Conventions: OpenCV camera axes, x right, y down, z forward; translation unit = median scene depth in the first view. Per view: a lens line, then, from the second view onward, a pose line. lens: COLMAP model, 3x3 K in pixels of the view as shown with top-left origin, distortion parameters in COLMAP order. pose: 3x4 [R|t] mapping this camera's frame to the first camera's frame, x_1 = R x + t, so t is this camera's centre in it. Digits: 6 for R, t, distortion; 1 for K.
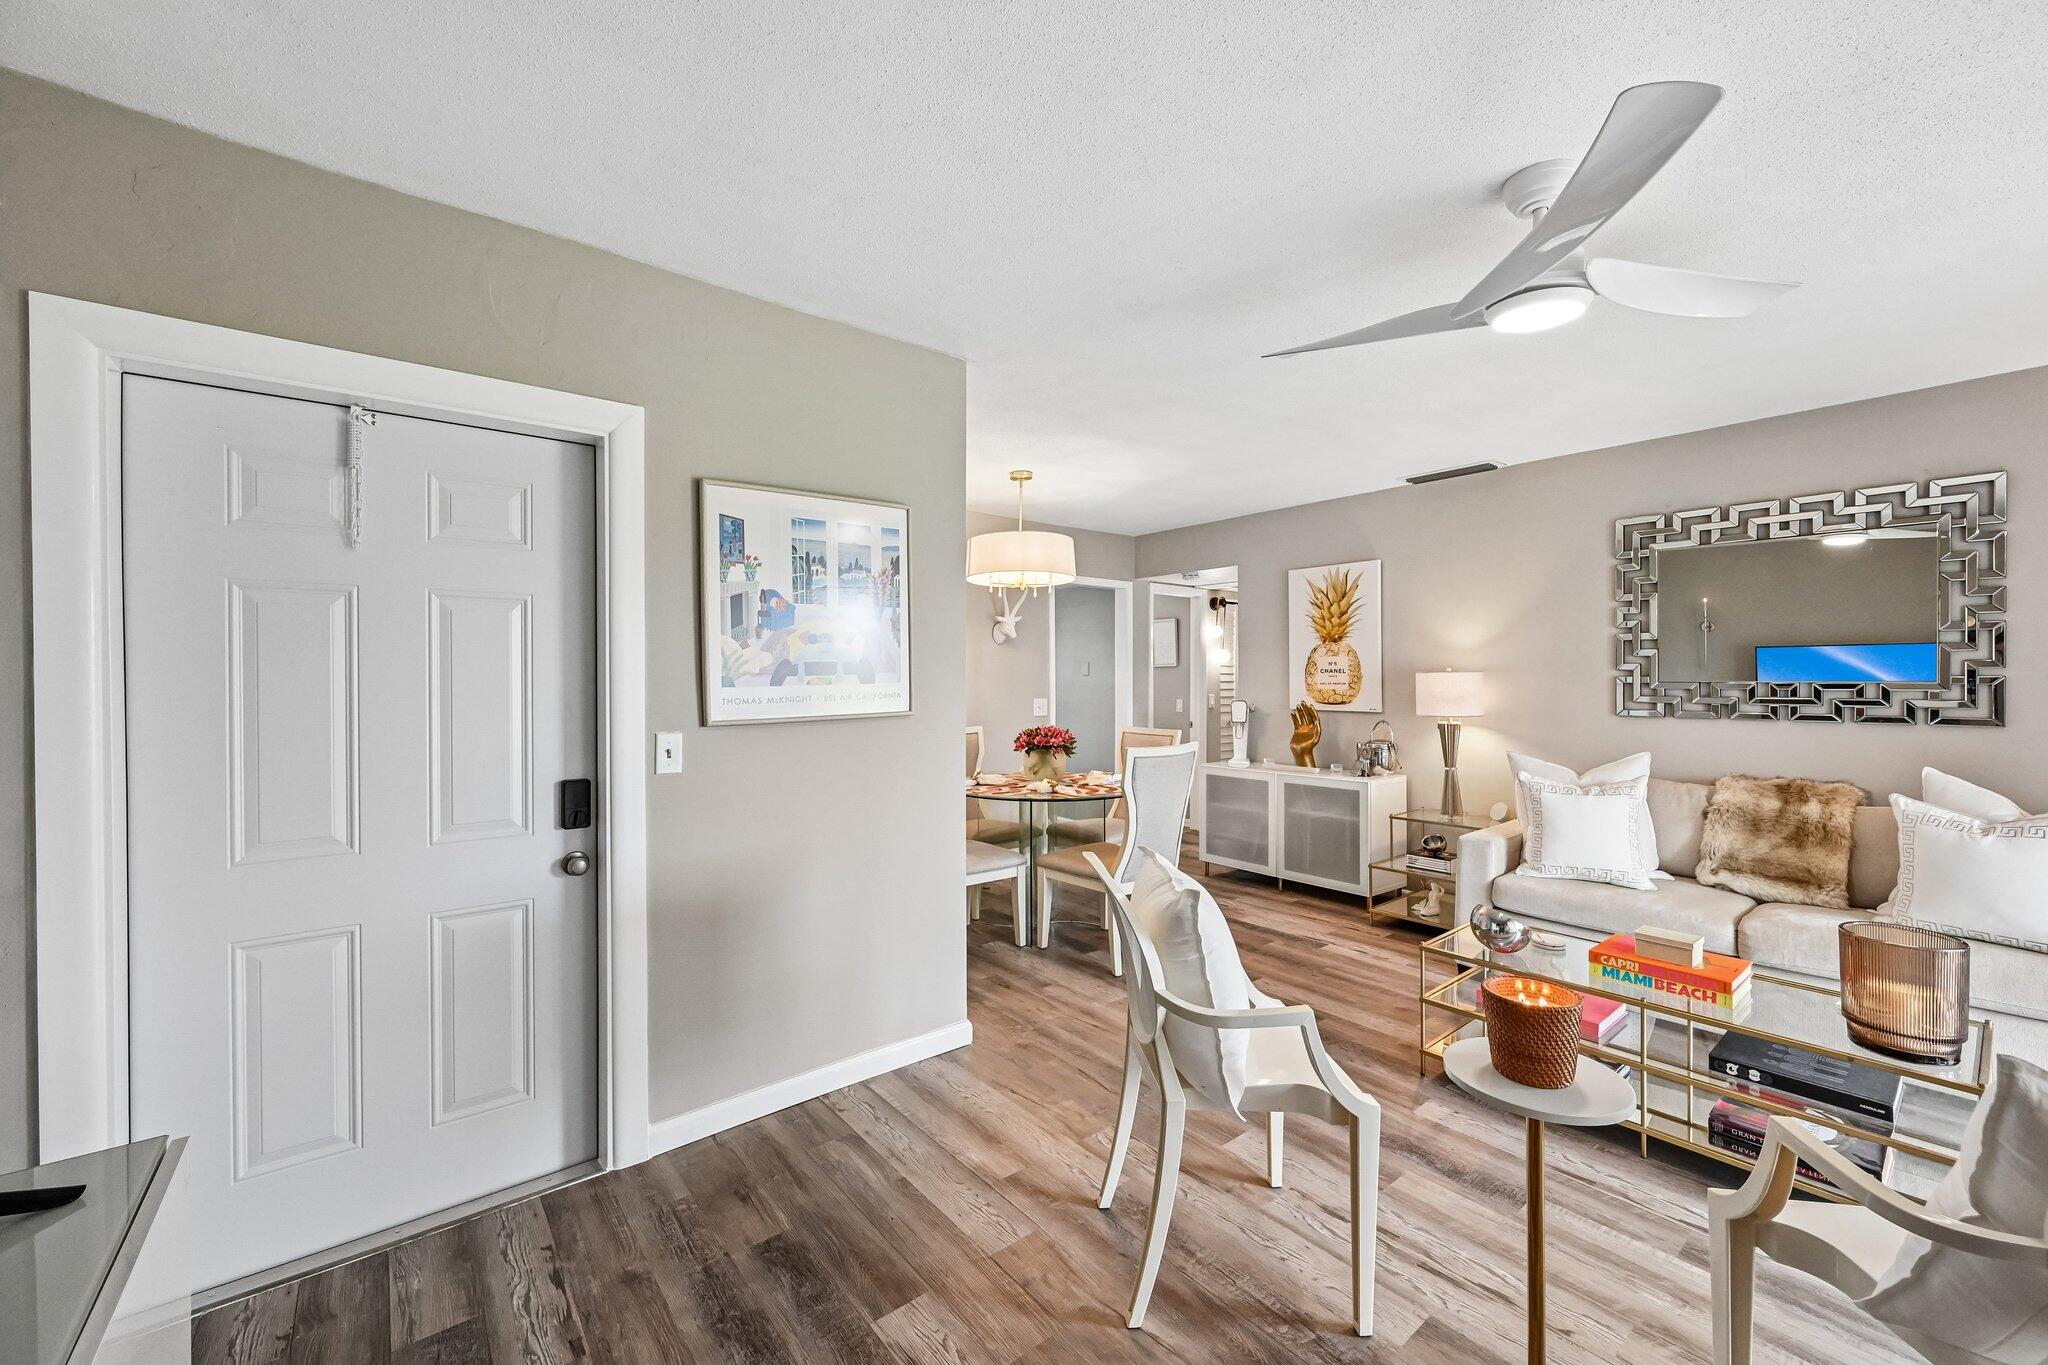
lens RADIAL K [[811.4, 0, 1037.4], [0, 811.4, 673.5], [0, 0, 1]] dist [0.006705, -0.000202]
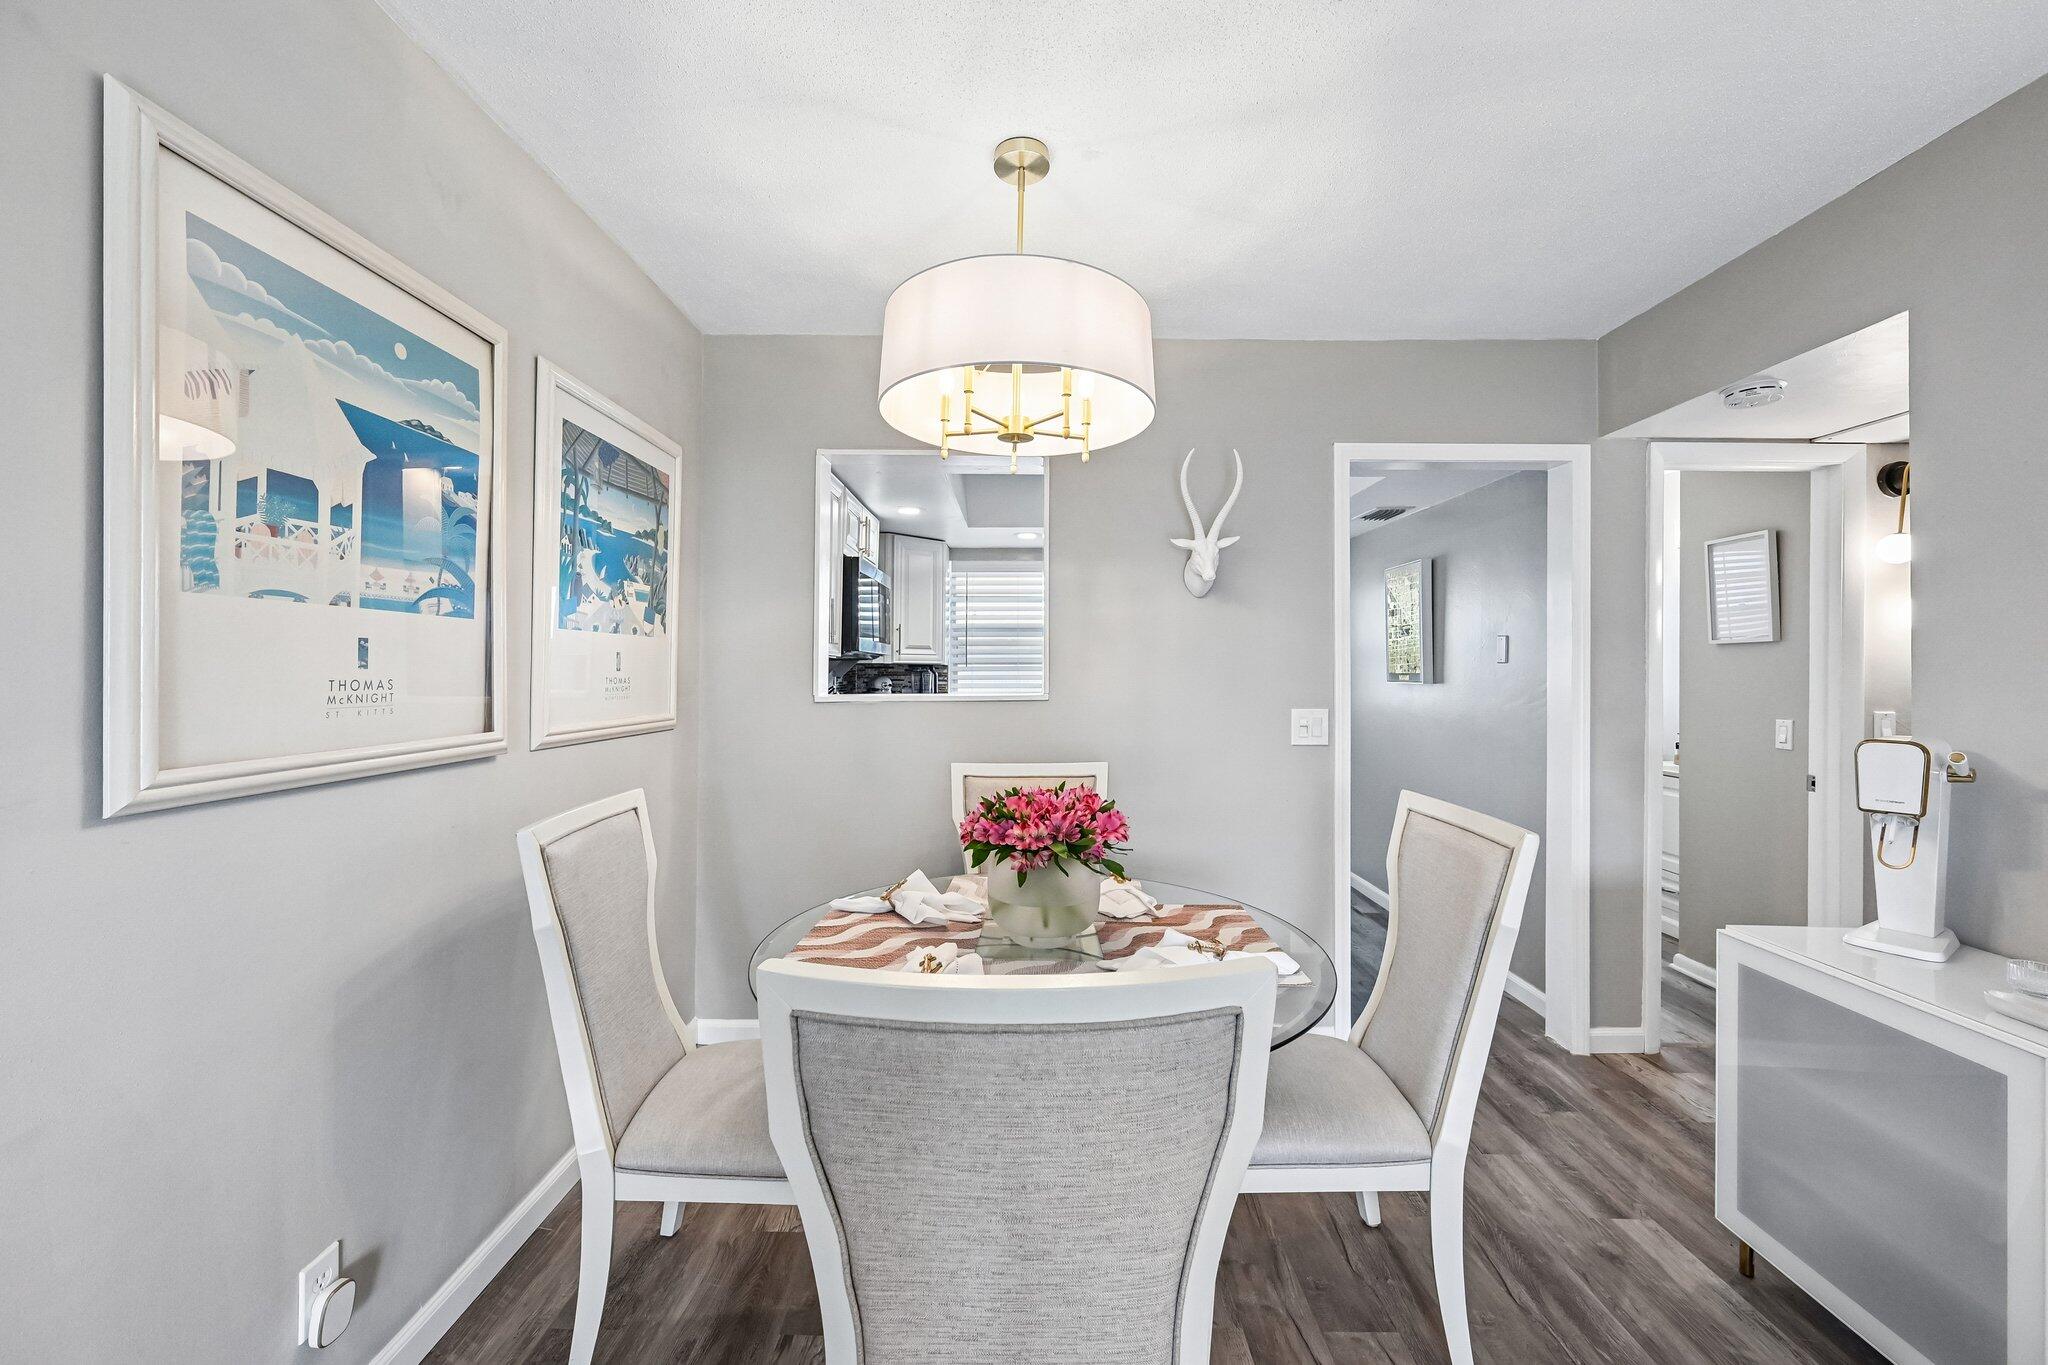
lens RADIAL K [[811.4, 0, 1028.2], [0, 811.4, 670.9], [0, 0, 1]] dist [0.006705, -0.000202]
pose [[0.769418, 0.005679, -0.638720, 0.275858], [-0.002334, 0.999979, 0.006080, 0.009232], [0.638741, -0.003188, 0.769415, 0.800493]]
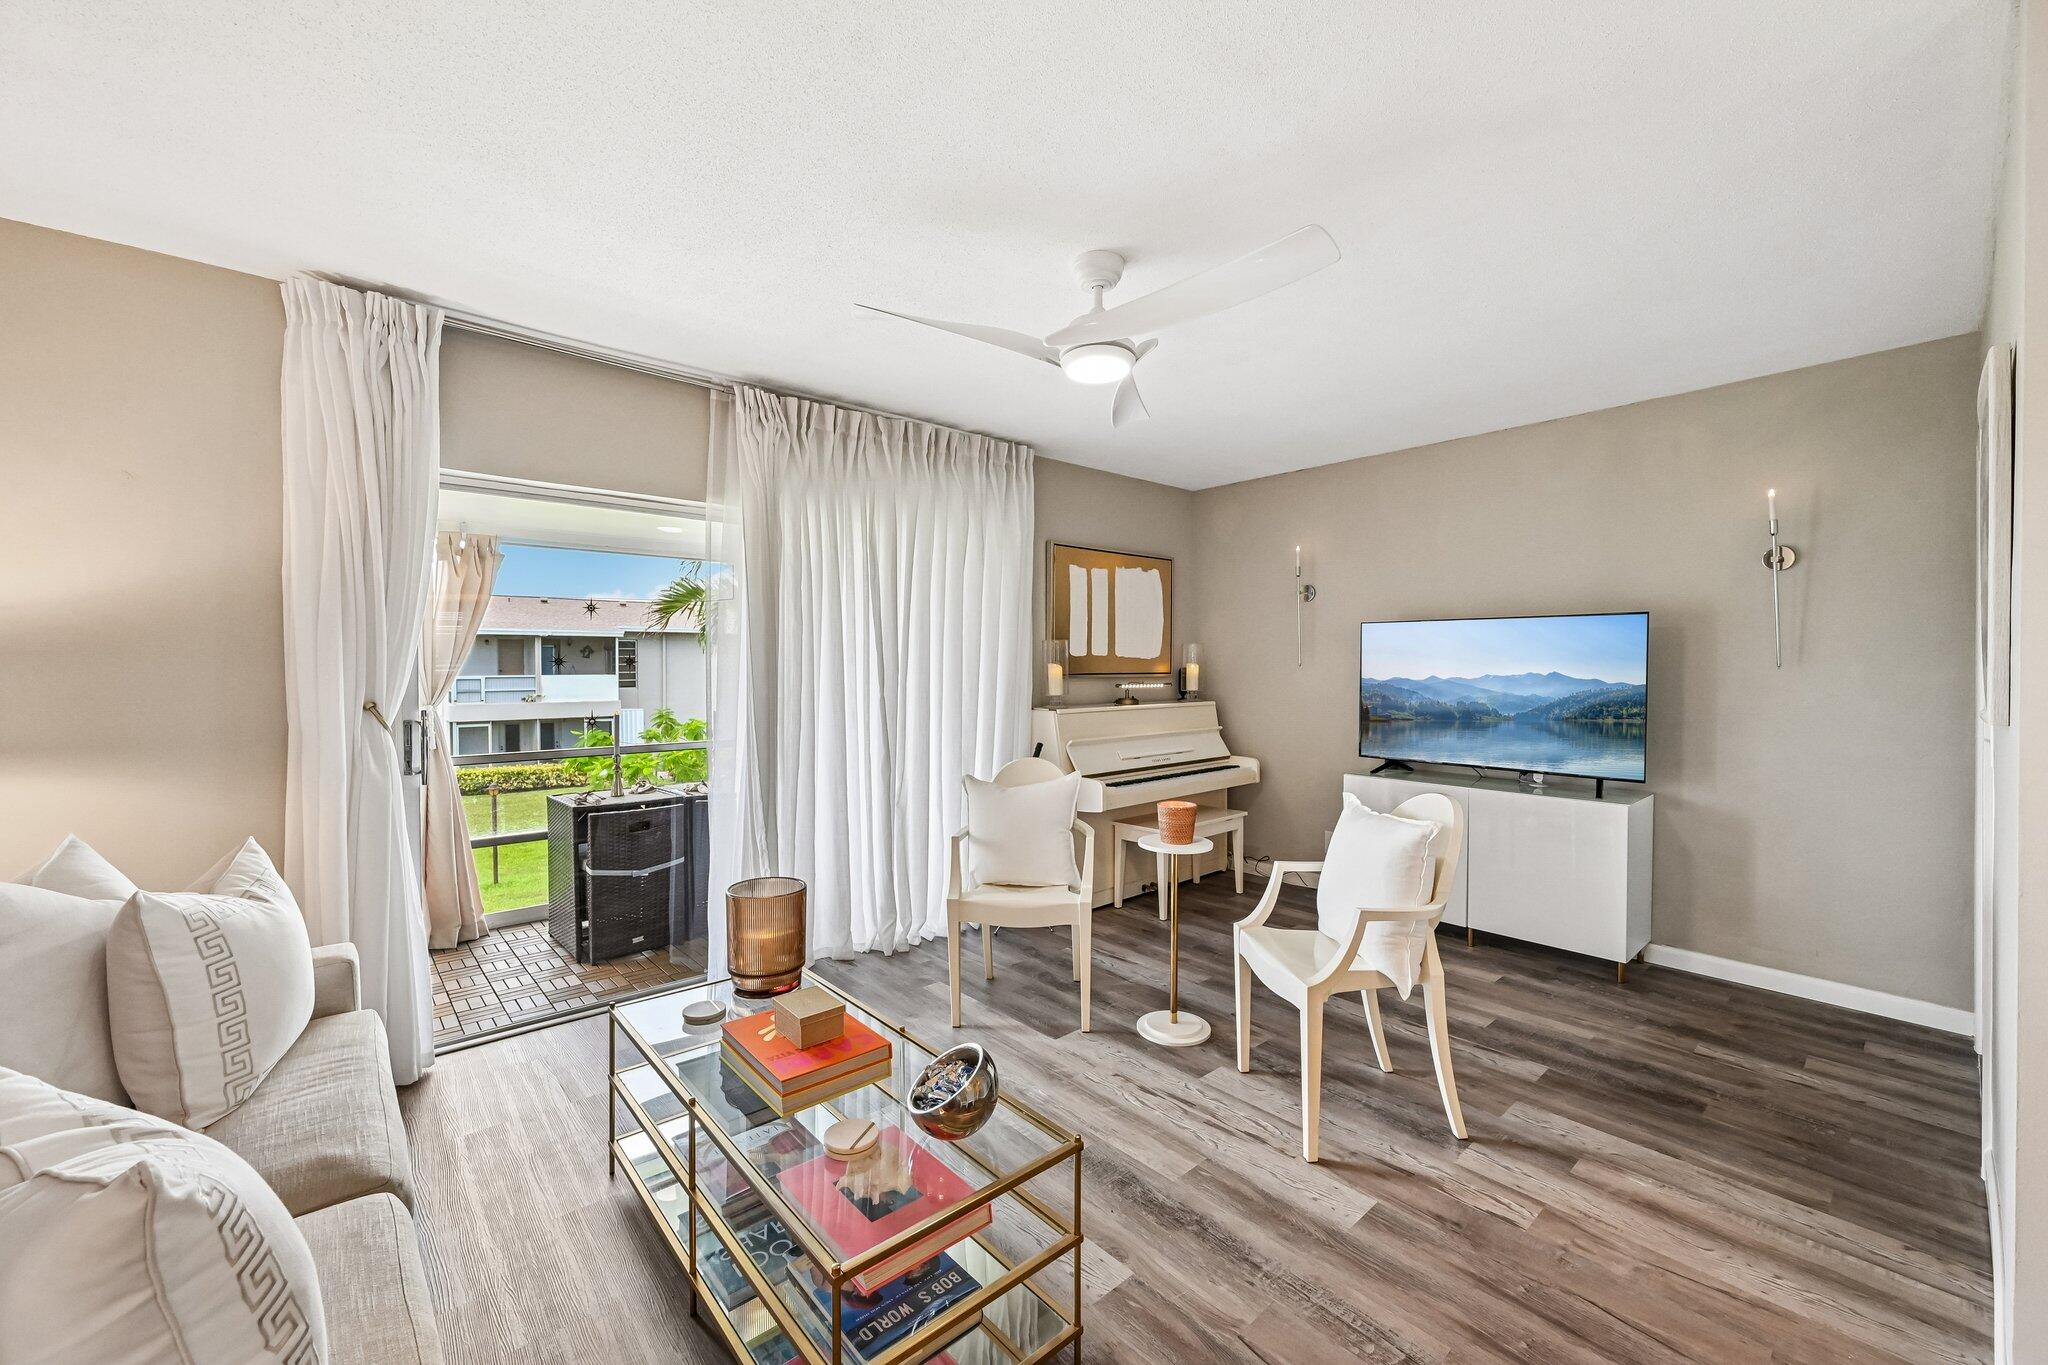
lens RADIAL K [[811.4, 0, 1027.2], [0, 811.4, 670.0], [0, 0, 1]] dist [0.006705, -0.000202]
pose [[-0.999618, 0.002109, -0.027565, 0.367171], [0.002089, 0.999998, 0.000765, 0.008791], [0.027567, 0.000707, -0.999620, 1.095351]]
